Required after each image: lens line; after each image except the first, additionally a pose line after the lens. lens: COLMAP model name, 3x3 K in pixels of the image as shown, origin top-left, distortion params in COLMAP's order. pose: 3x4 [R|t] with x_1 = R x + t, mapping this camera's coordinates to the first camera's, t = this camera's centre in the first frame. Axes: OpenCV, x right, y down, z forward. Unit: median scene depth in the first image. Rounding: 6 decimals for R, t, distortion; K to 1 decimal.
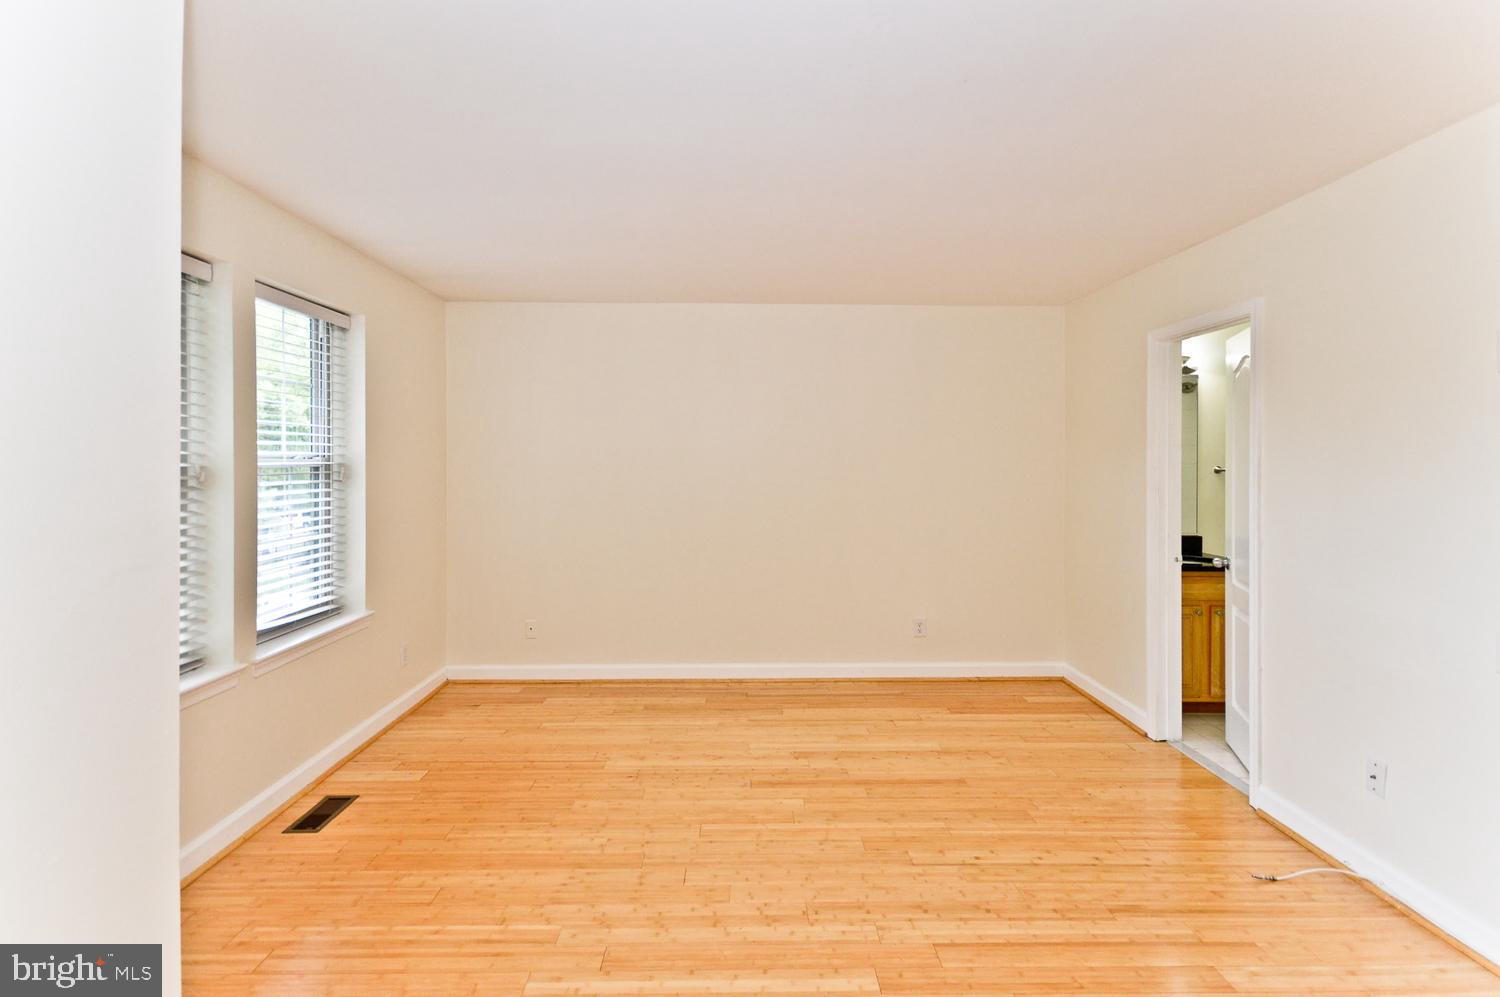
lens RADIAL K [[685.3, 0, 755.6], [0, 685.3, 468.5], [0, 0, 1]] dist [0.015360, -0.003448]
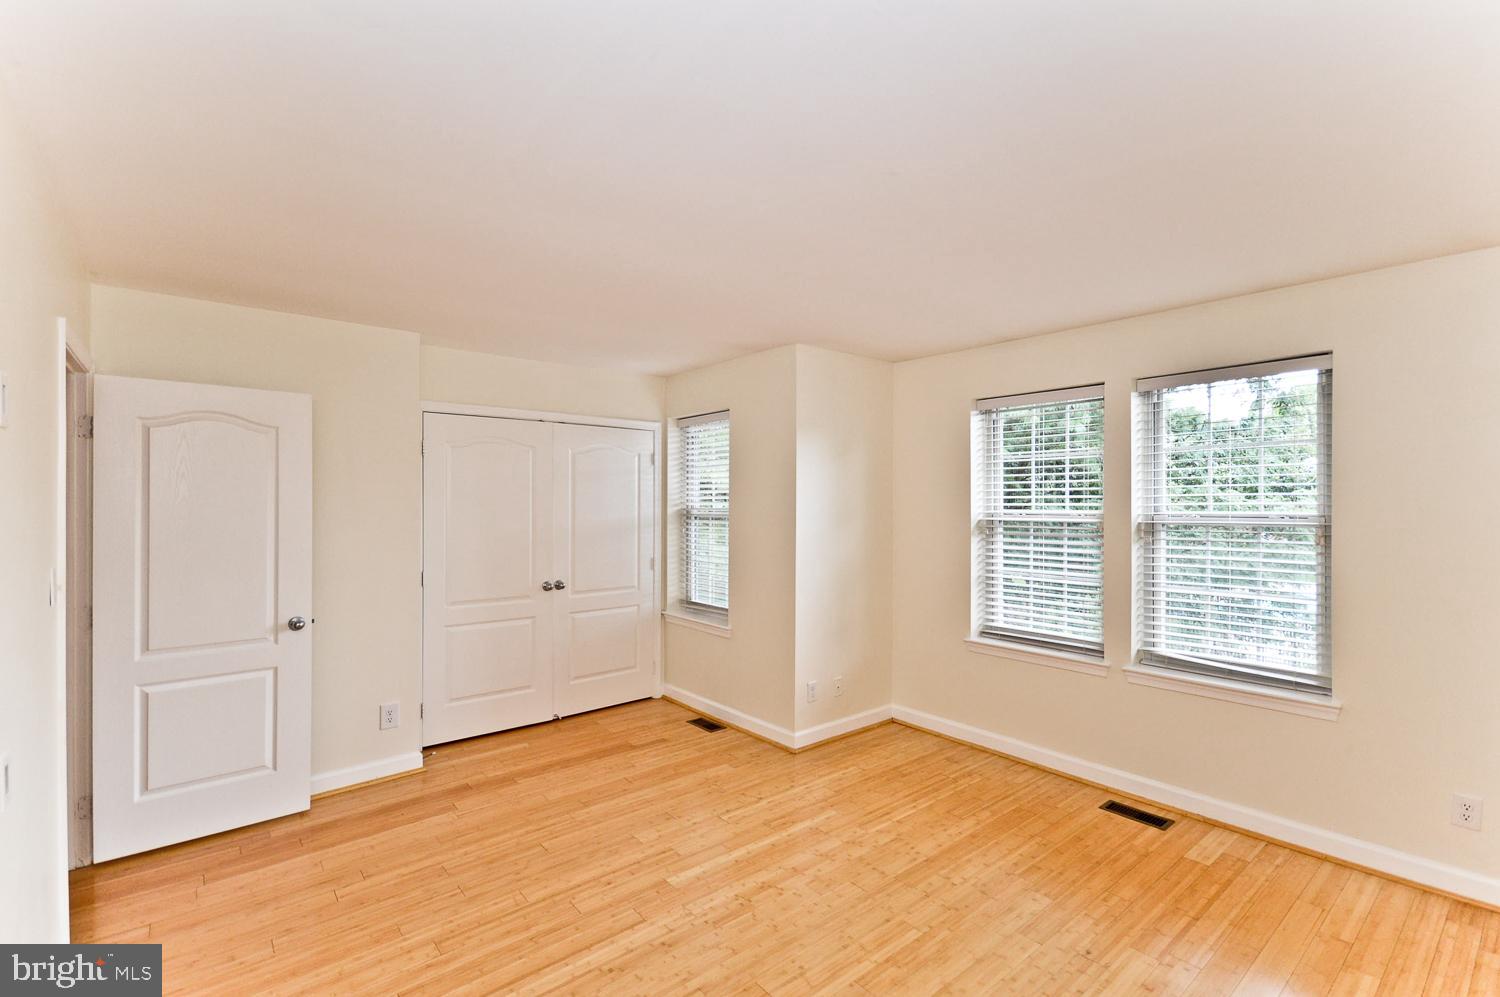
lens RADIAL K [[685.3, 0, 760.0], [0, 685.3, 498.7], [0, 0, 1]] dist [0.015360, -0.003448]
pose [[-0.782004, -0.002276, -0.623269, 0.814712], [-0.007124, 0.999961, 0.005287, -0.067600], [0.623233, 0.008574, -0.781989, 1.958937]]
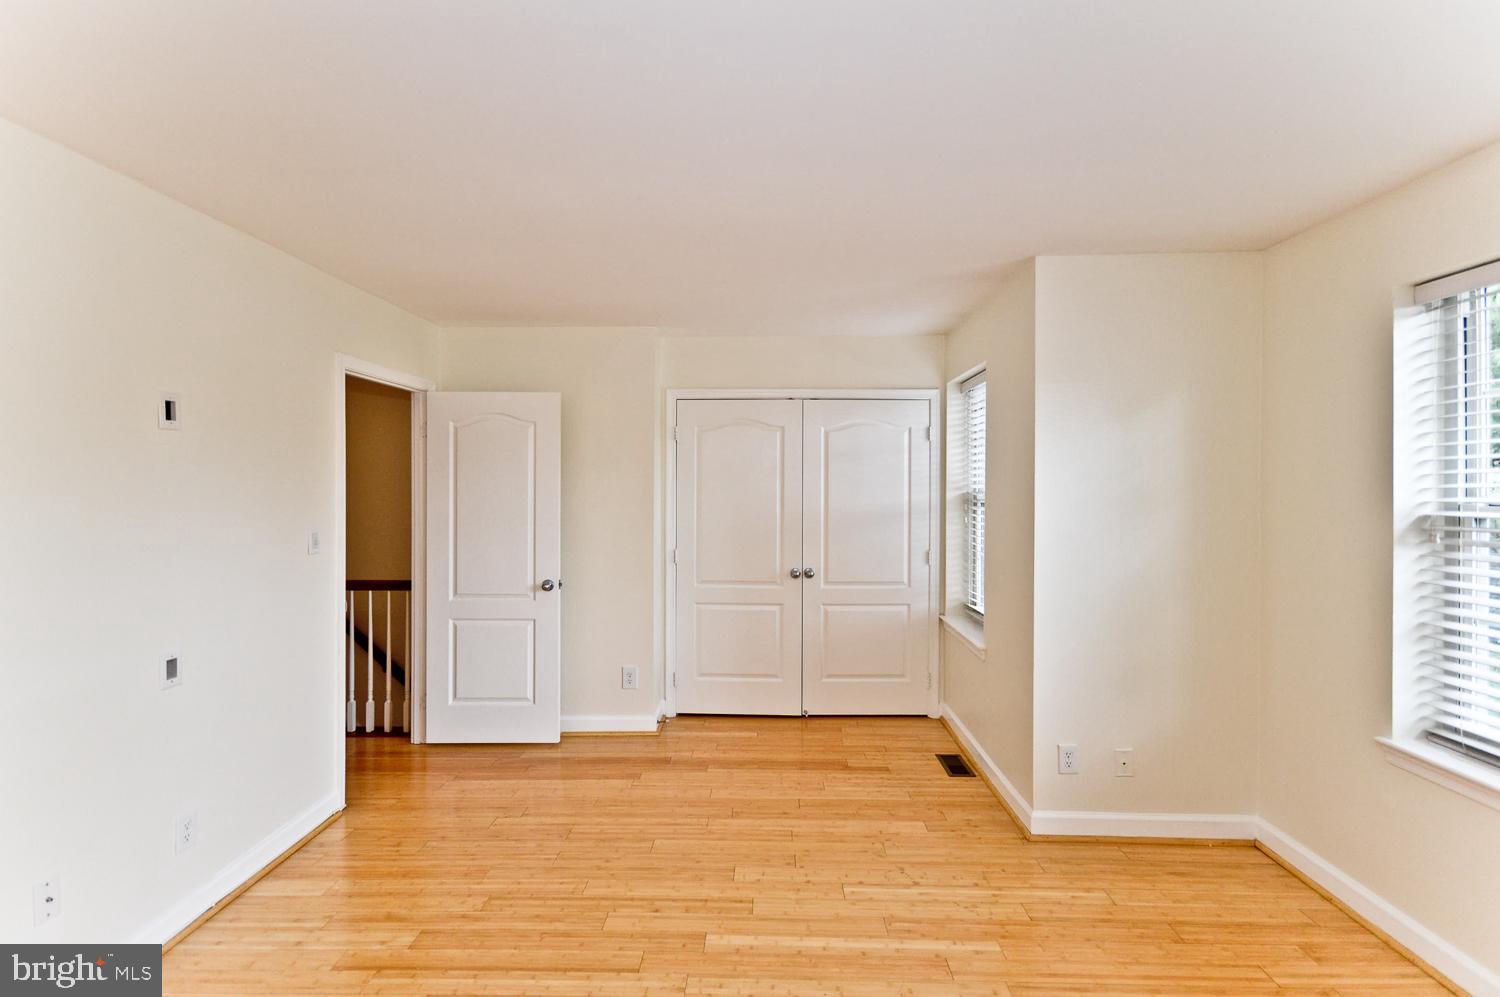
lens RADIAL K [[685.3, 0, 736.5], [0, 685.3, 491.9], [0, 0, 1]] dist [0.015360, -0.003448]
pose [[-0.997840, -0.001182, 0.065685, 0.038916], [-0.000083, 0.999860, 0.016733, -0.053189], [-0.065695, 0.016691, -0.997700, 1.903048]]
